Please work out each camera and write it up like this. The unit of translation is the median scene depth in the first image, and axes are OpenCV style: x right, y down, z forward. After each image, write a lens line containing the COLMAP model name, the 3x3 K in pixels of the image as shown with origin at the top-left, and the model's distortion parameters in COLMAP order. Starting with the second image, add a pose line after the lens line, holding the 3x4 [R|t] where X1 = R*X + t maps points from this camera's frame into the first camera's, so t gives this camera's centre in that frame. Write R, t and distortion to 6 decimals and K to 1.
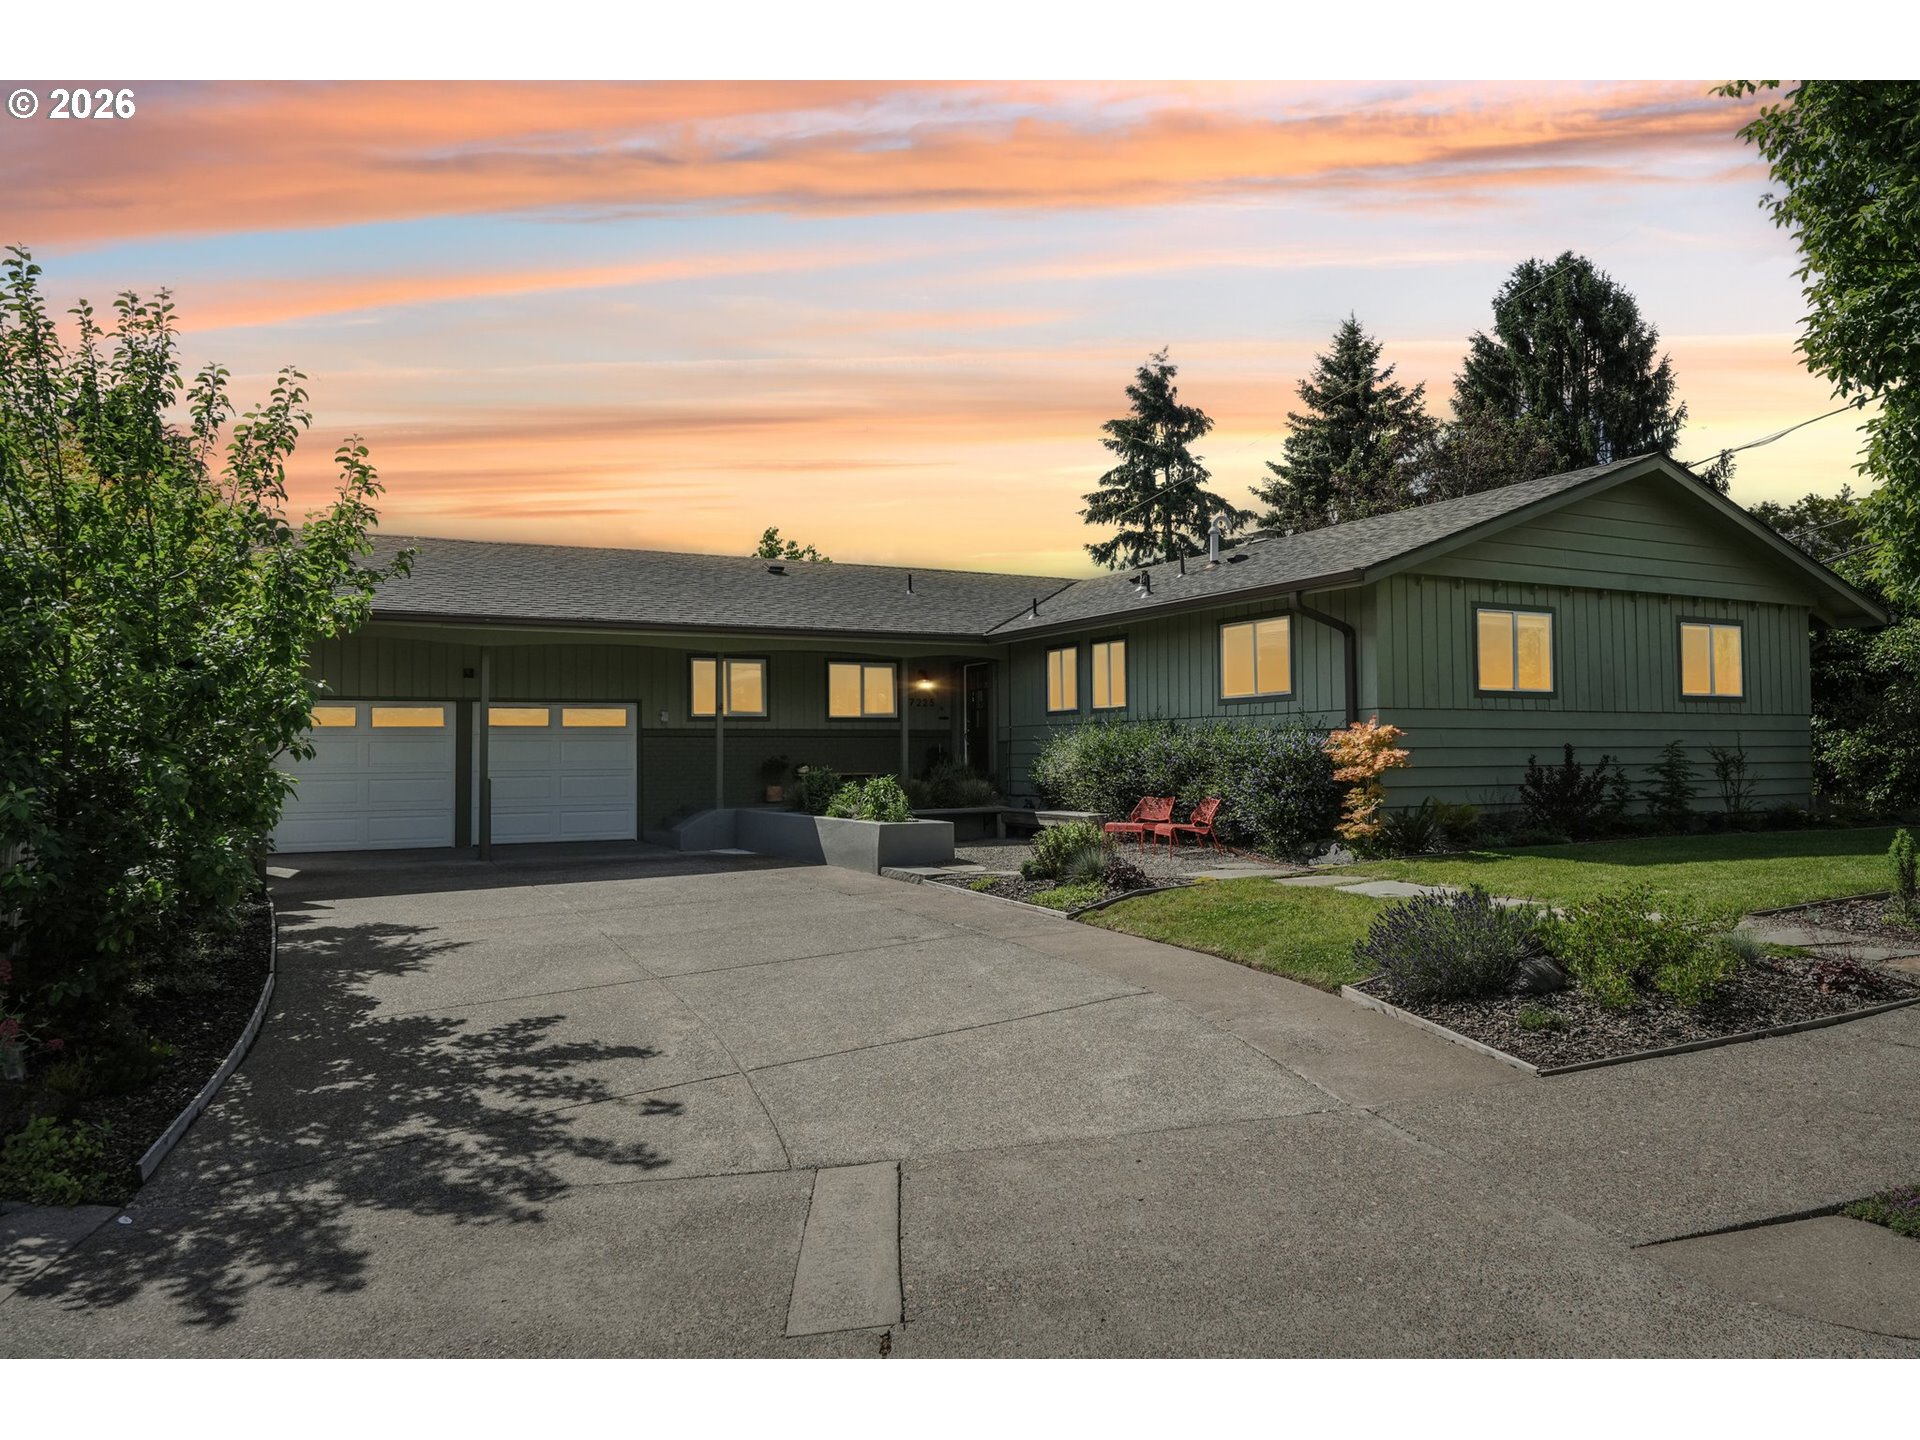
lens RADIAL K [[1356.1, 0, 960.0], [0, 1356.1, 720.0], [0, 0, 1]] dist [-0.005180, -0.004309]
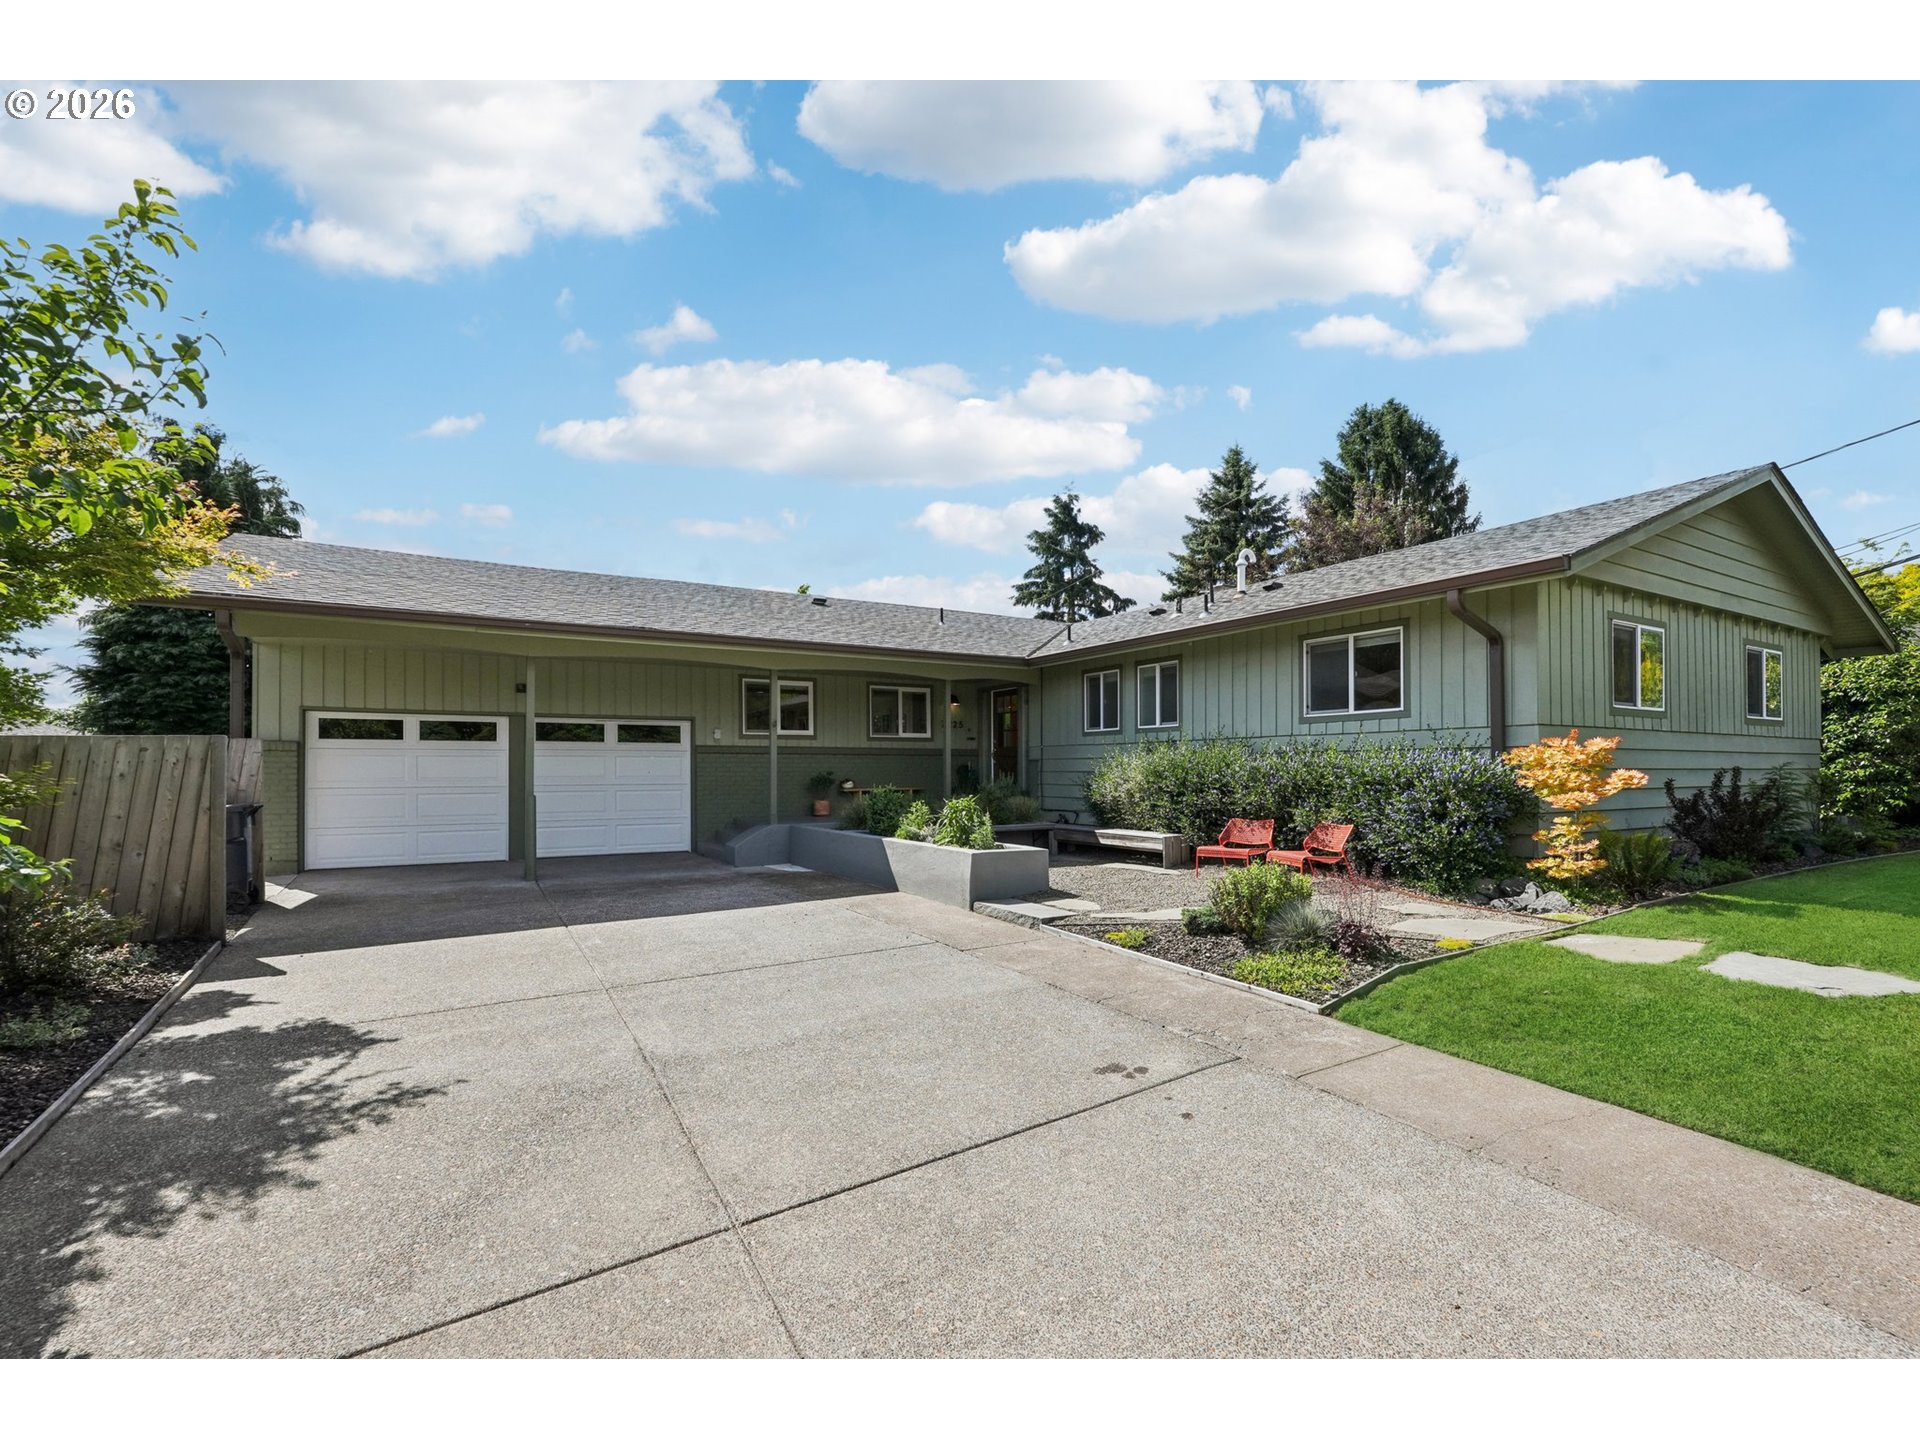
lens RADIAL K [[886.4, 0, 952.3], [0, 886.4, 767.5], [0, 0, 1]] dist [-0.001857, -0.000312]
pose [[0.998532, 0.005617, 0.053880, -0.034282], [-0.006877, 0.999706, 0.023237, 0.002811], [-0.053733, -0.023573, 0.998277, 0.142880]]
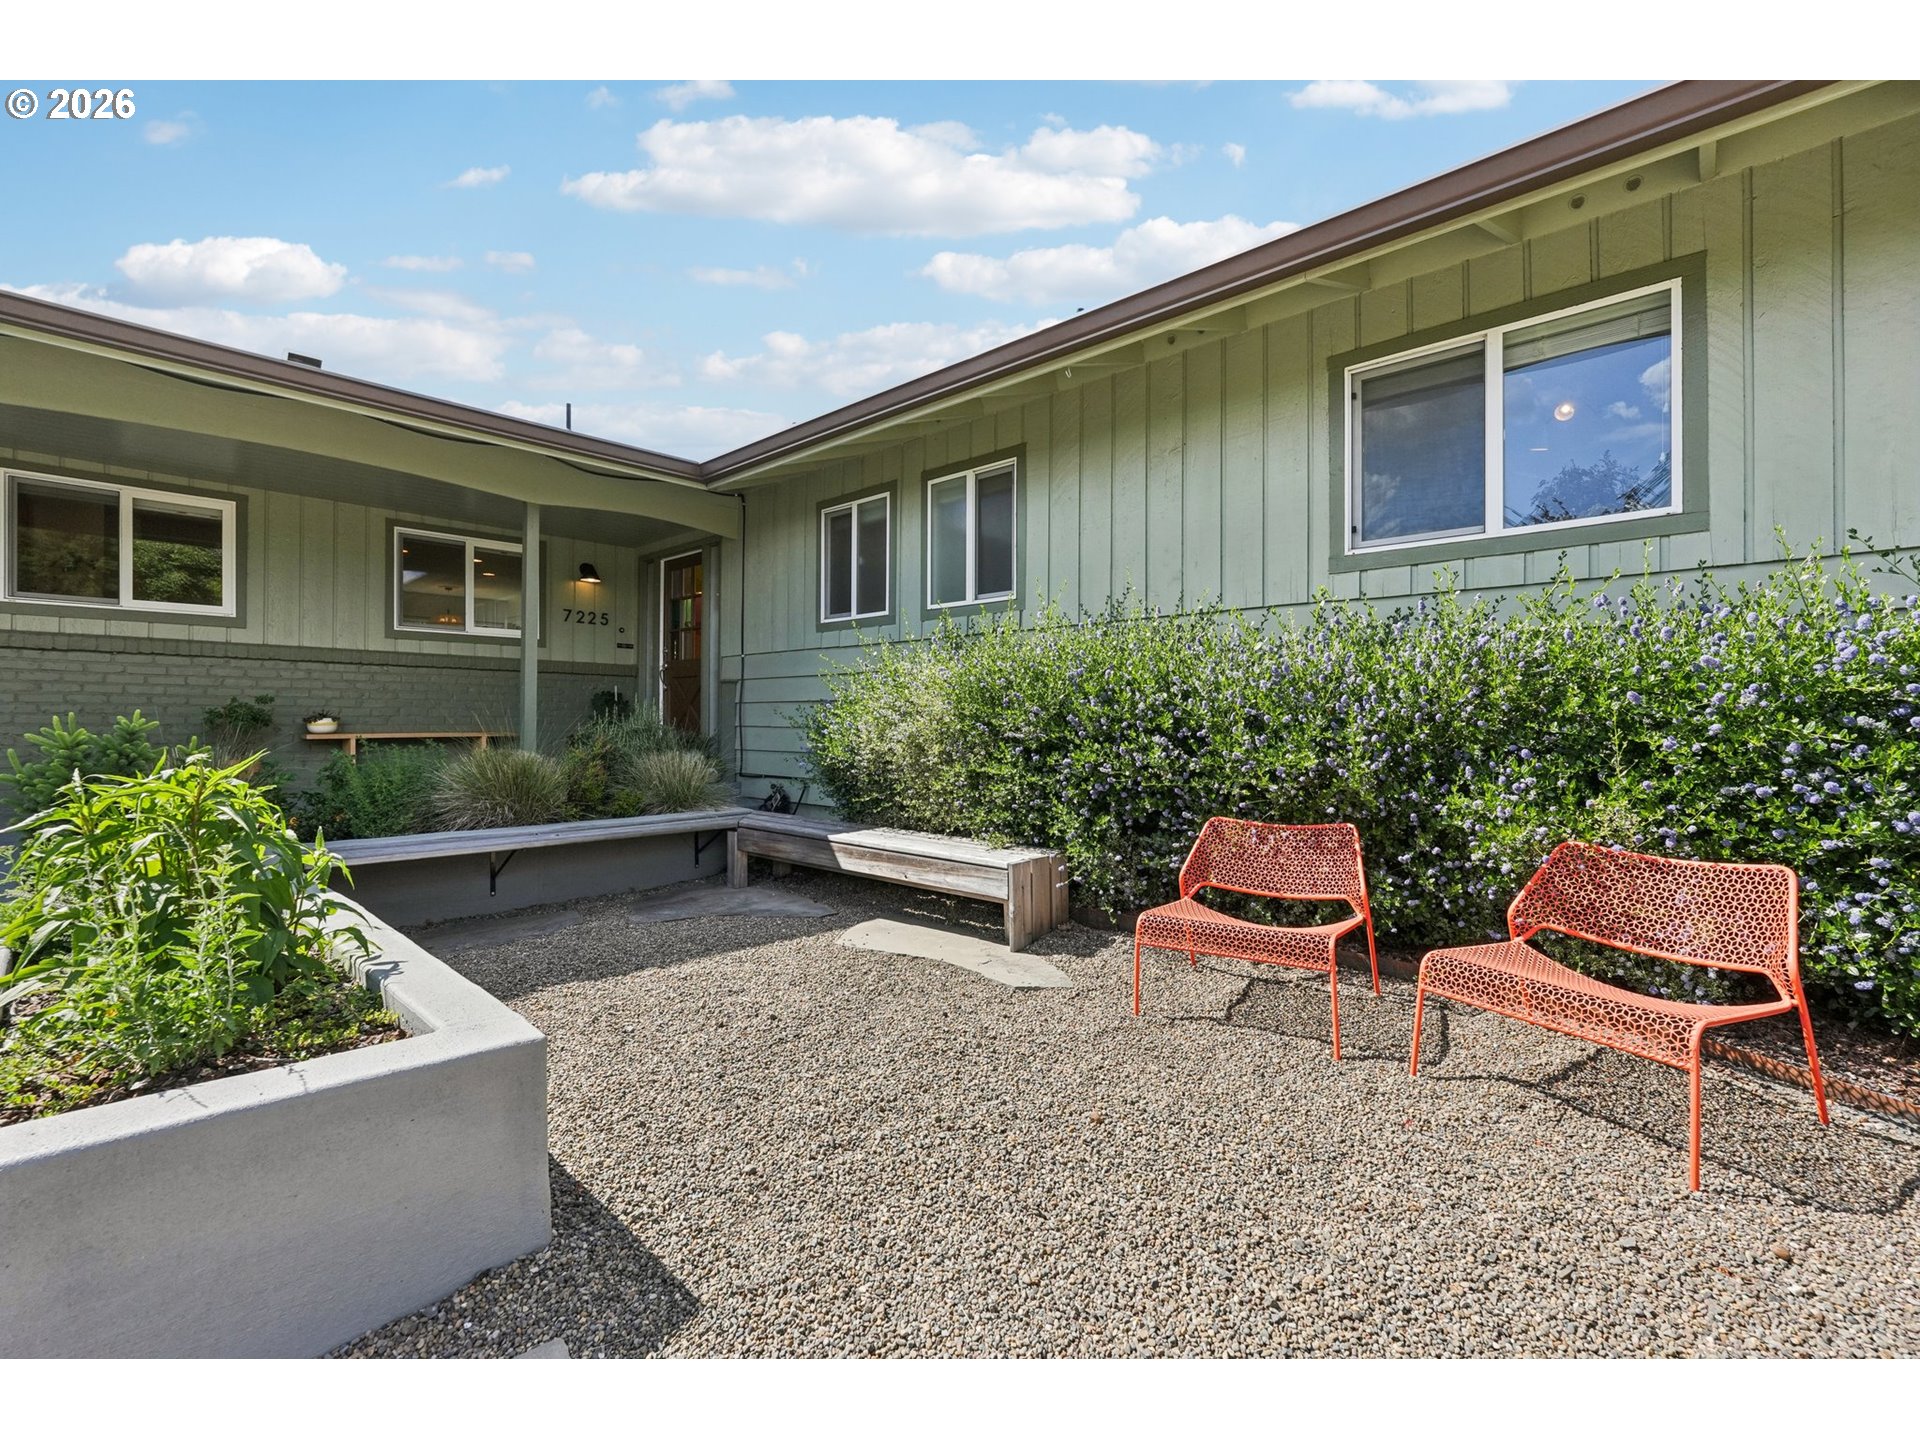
lens RADIAL K [[847.3, 0, 957.3], [0, 847.3, 700.9], [0, 0, 1]] dist [-0.003917, -0.000078]
pose [[0.945629, 0.020667, 0.324589, 0.003310], [-0.021394, 0.999770, -0.001329, 0.010835], [-0.324542, -0.005688, 0.945854, 0.301418]]
